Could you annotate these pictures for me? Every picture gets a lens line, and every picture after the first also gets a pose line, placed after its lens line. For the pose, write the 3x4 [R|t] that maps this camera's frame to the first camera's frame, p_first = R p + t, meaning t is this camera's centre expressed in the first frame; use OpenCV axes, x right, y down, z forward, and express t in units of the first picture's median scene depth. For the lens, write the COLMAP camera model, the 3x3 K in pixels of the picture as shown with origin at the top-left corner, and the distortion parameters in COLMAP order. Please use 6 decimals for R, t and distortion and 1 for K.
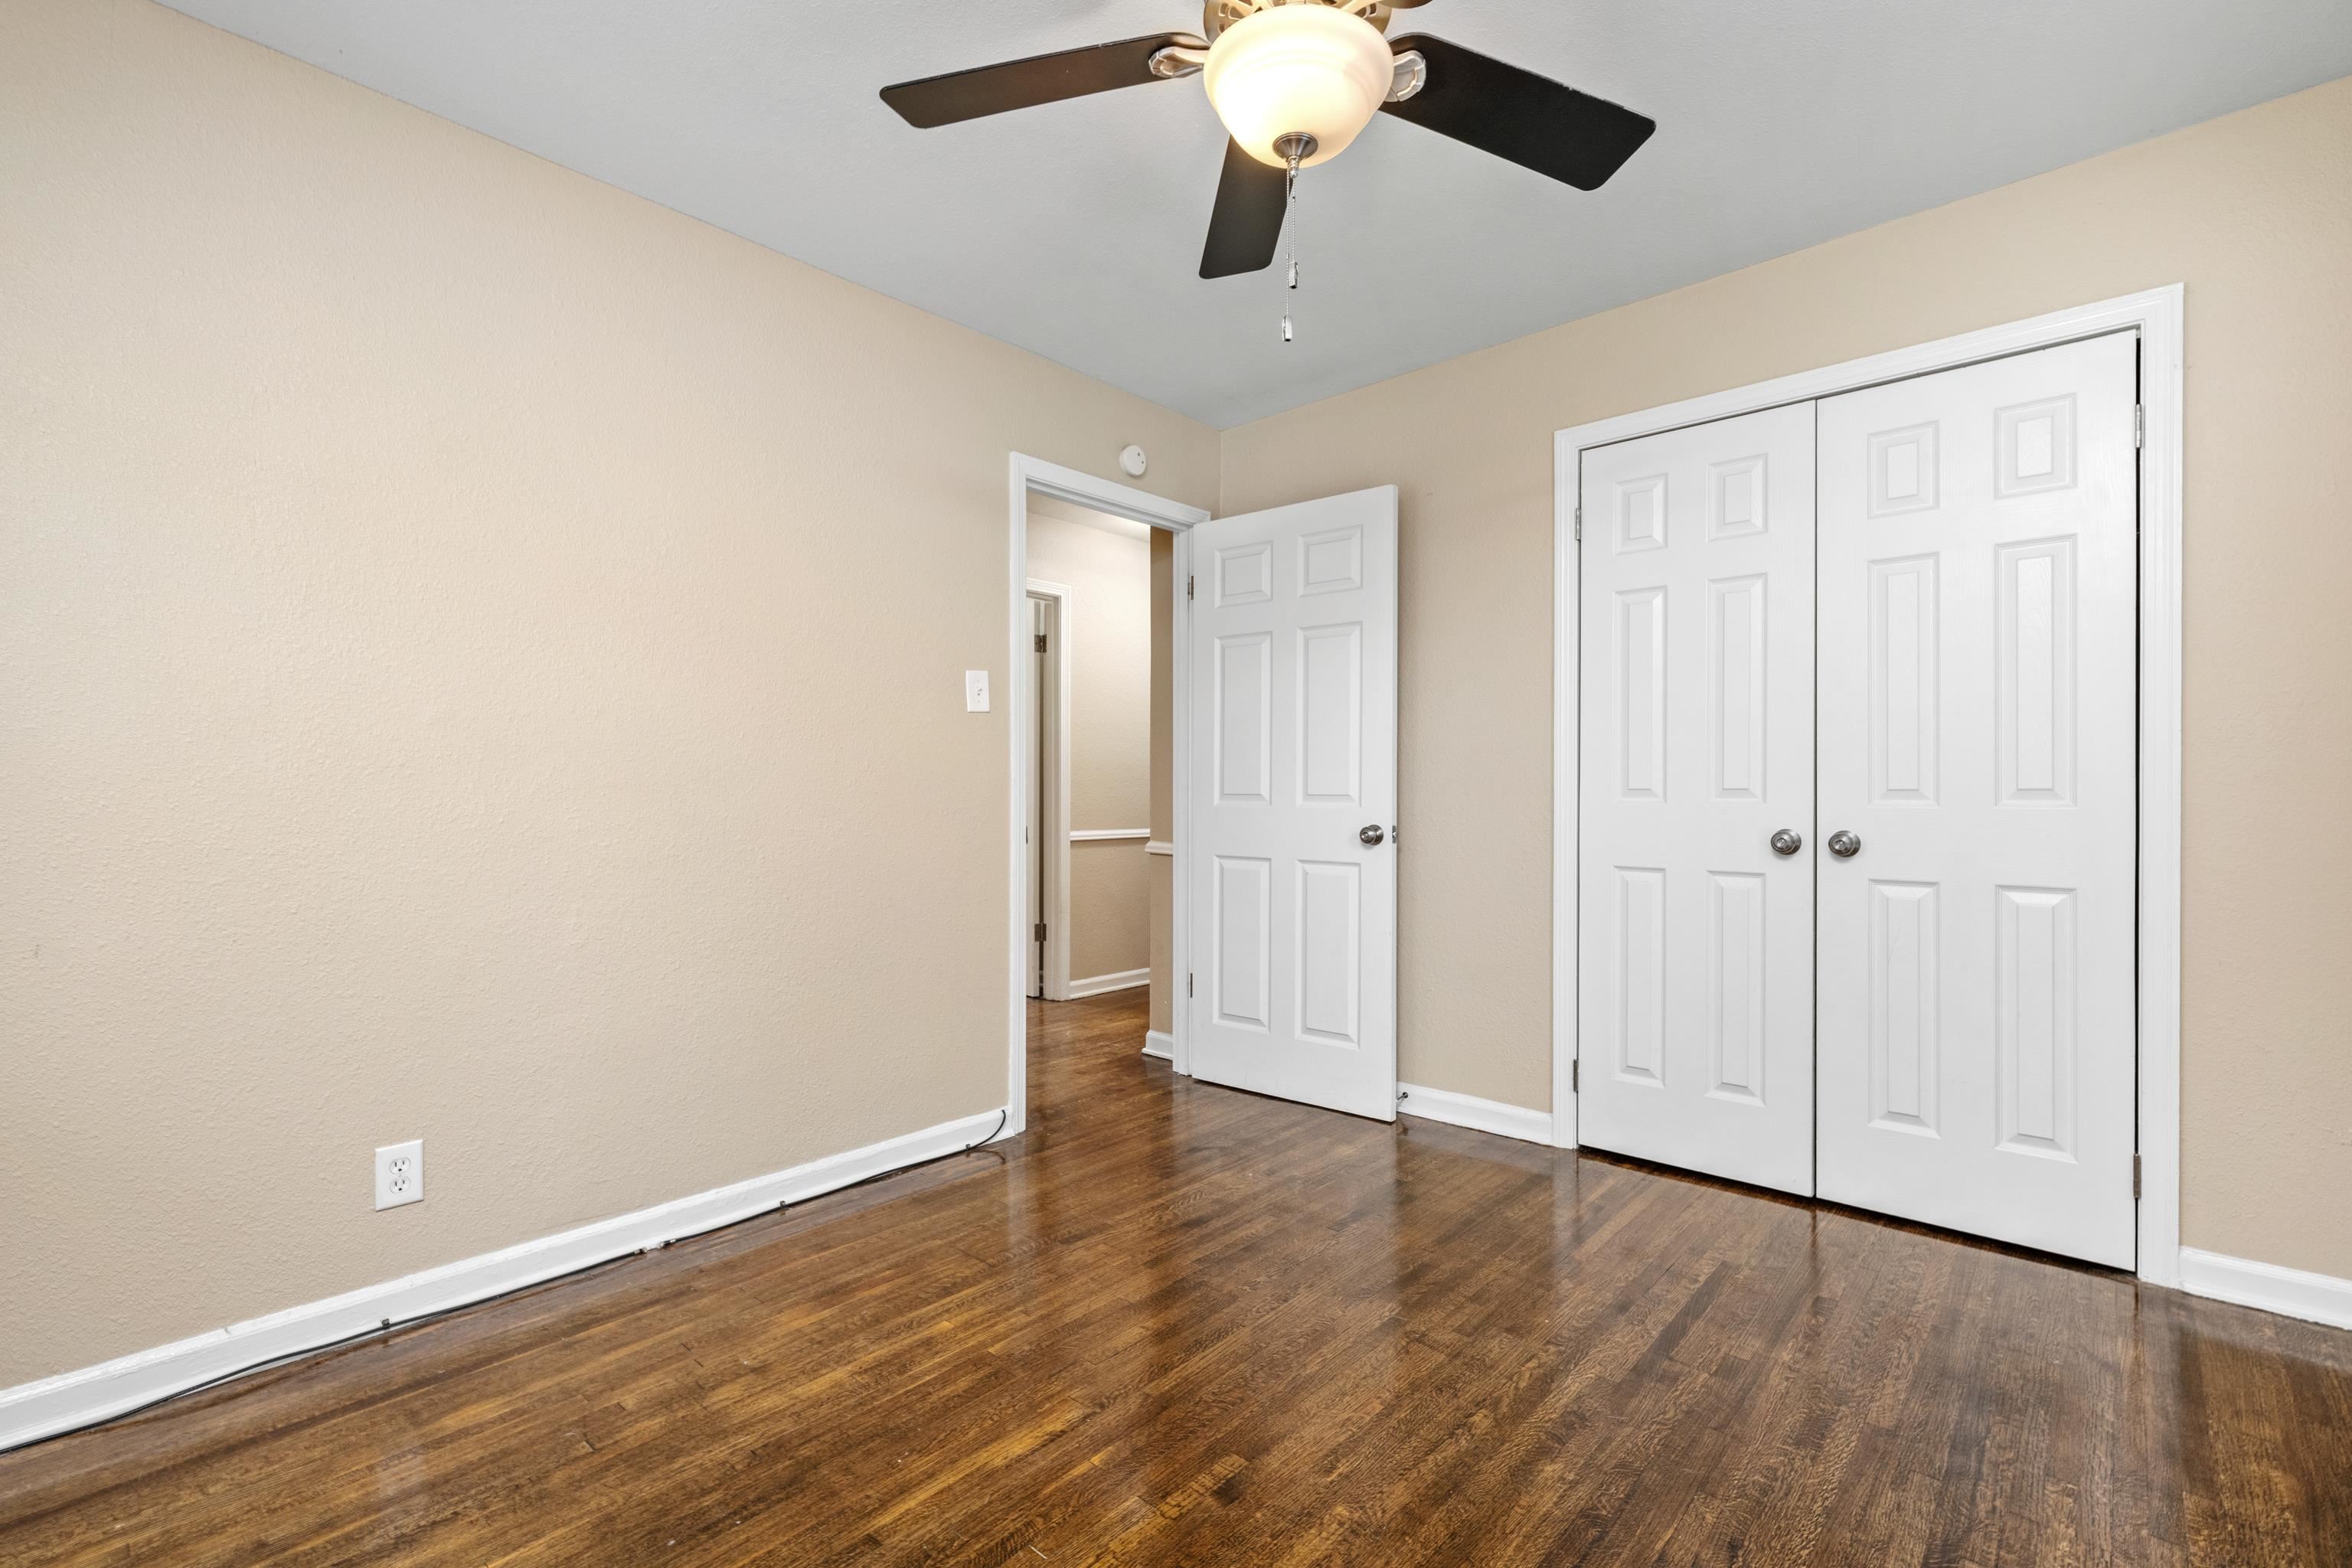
lens RADIAL K [[1037.1, 0, 1180.6], [0, 1037.1, 791.1], [0, 0, 1]] dist [0.000329, -0.000285]
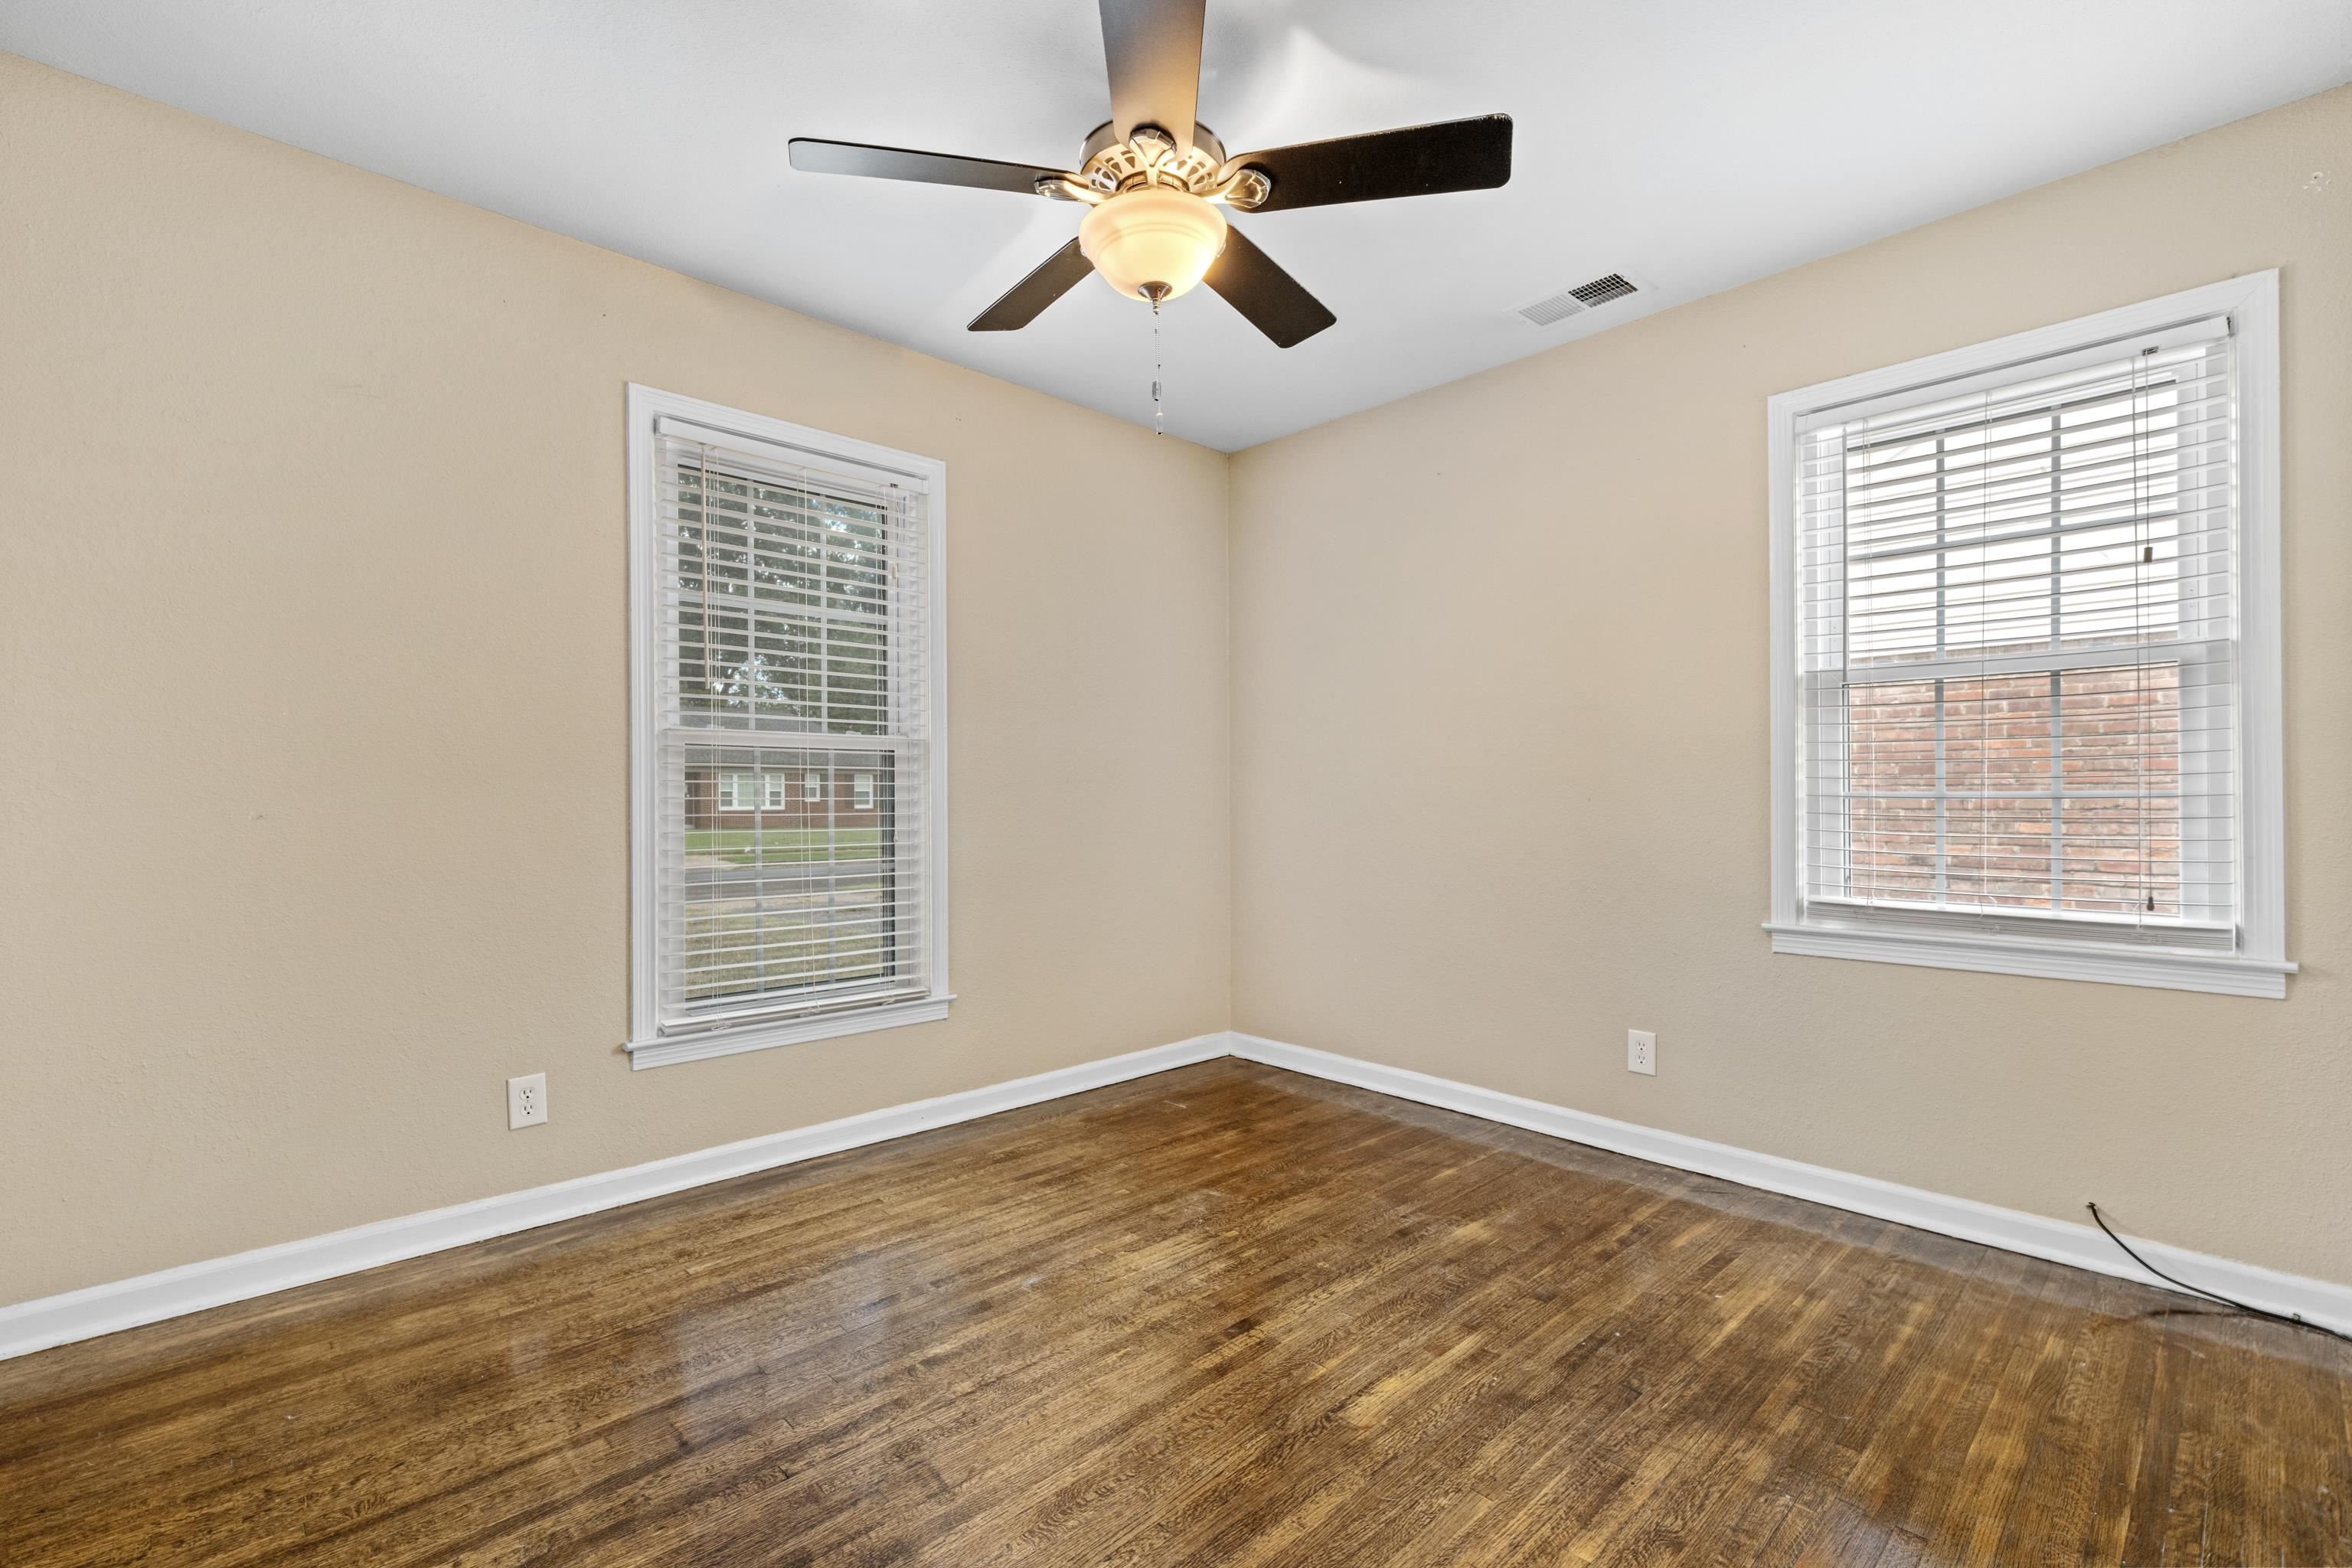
lens RADIAL K [[1037.1, 0, 1180.6], [0, 1037.1, 791.1], [0, 0, 1]] dist [0.000329, -0.000285]
pose [[-0.997601, 0.002864, 0.069164, -0.006384], [0.002315, 0.999965, -0.008016, 0.007643], [-0.069184, -0.007837, -0.997573, 2.047397]]
